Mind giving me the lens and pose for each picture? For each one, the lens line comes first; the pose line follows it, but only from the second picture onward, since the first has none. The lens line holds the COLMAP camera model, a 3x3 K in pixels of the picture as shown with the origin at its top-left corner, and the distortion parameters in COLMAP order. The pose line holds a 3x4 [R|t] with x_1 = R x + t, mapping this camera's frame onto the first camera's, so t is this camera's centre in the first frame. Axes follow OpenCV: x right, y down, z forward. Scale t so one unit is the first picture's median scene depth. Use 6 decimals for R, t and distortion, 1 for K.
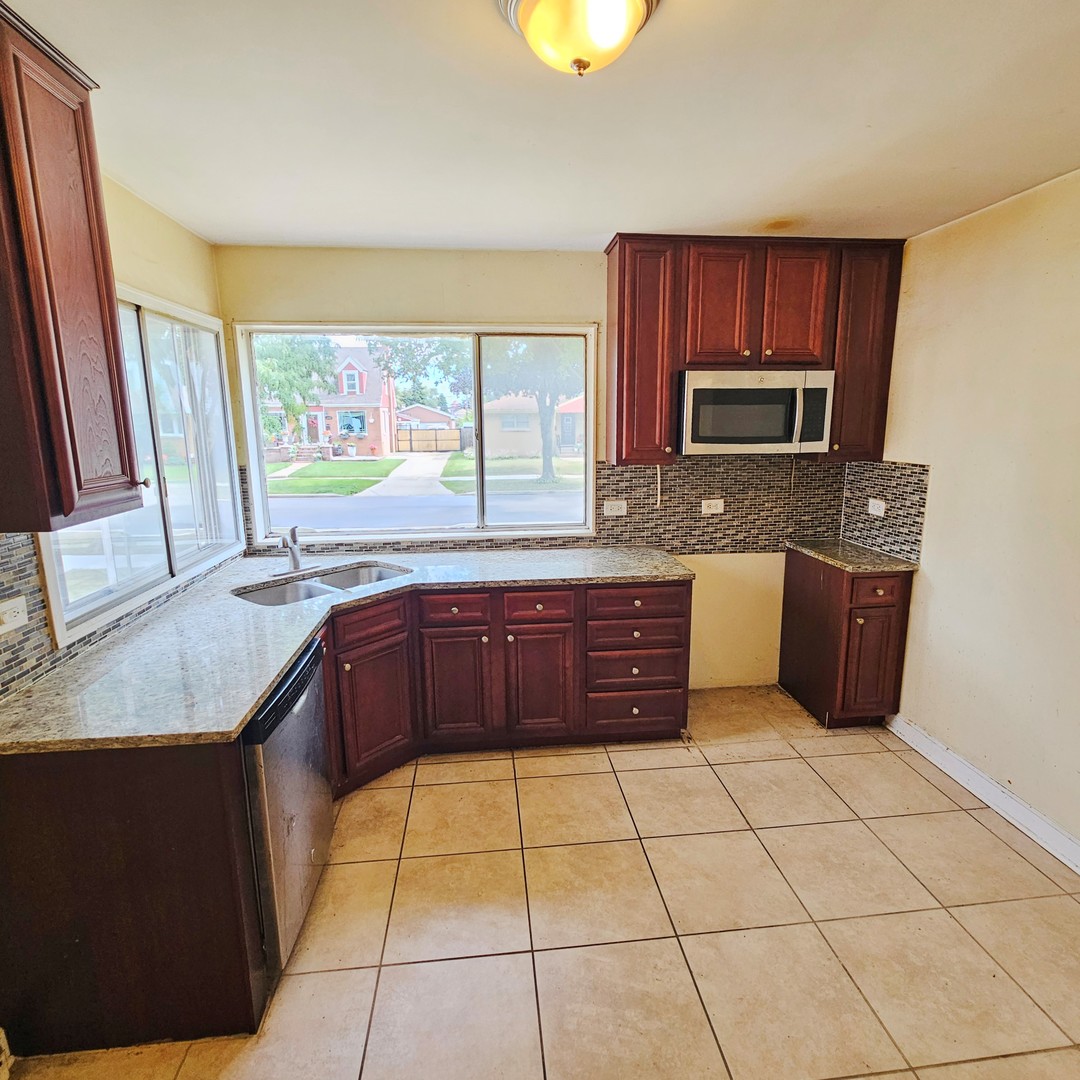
lens RADIAL K [[619.2, 0, 540.6], [0, 619.2, 537.0], [0, 0, 1]] dist [0.000648, -0.000692]
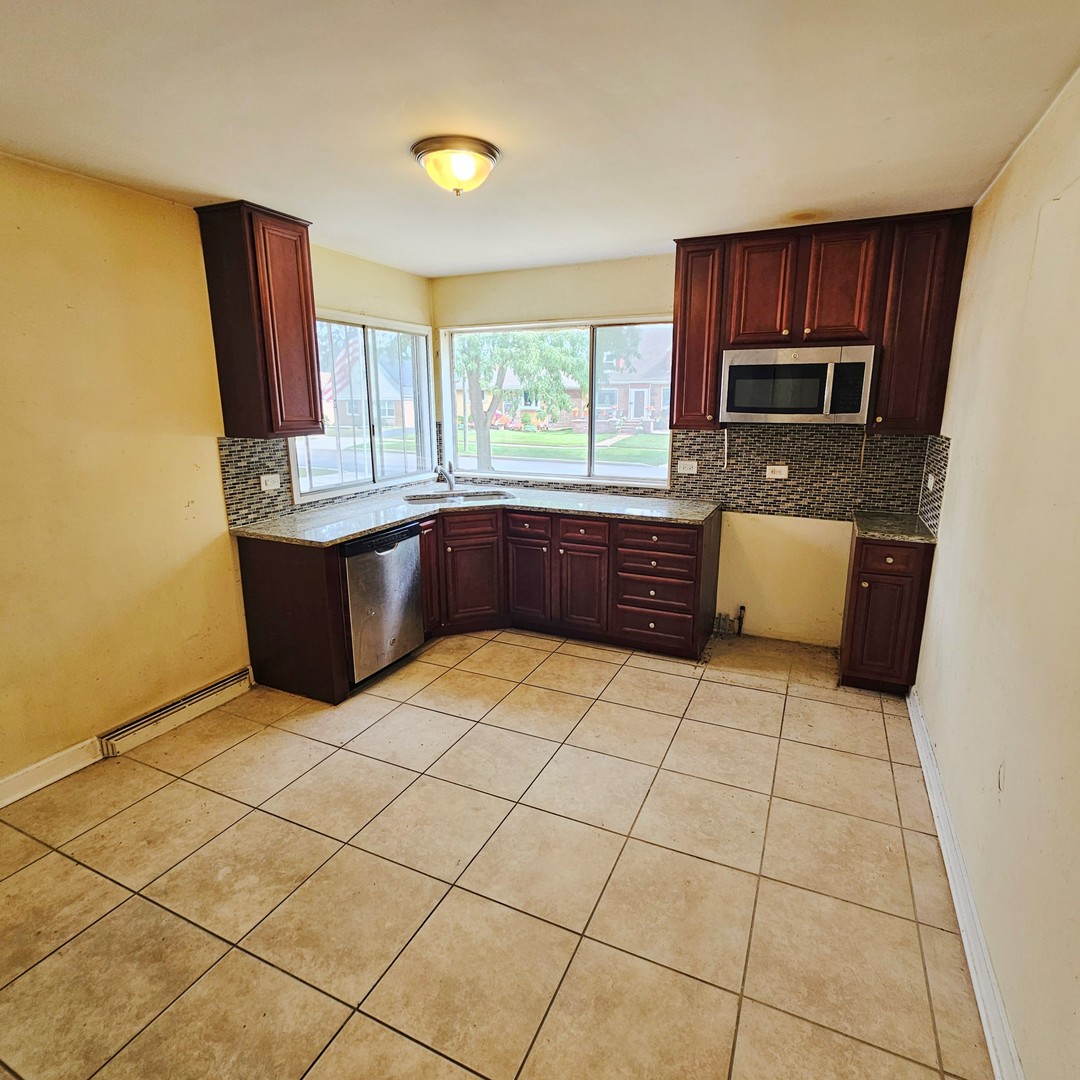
lens RADIAL K [[619.2, 0, 546.8], [0, 619.2, 540.5], [0, 0, 1]] dist [0.000648, -0.000692]
pose [[0.851902, 0.124510, -0.508684, 0.579903], [-0.103868, 0.992201, 0.068911, 0.044503], [0.513297, -0.005869, 0.858191, -0.186062]]
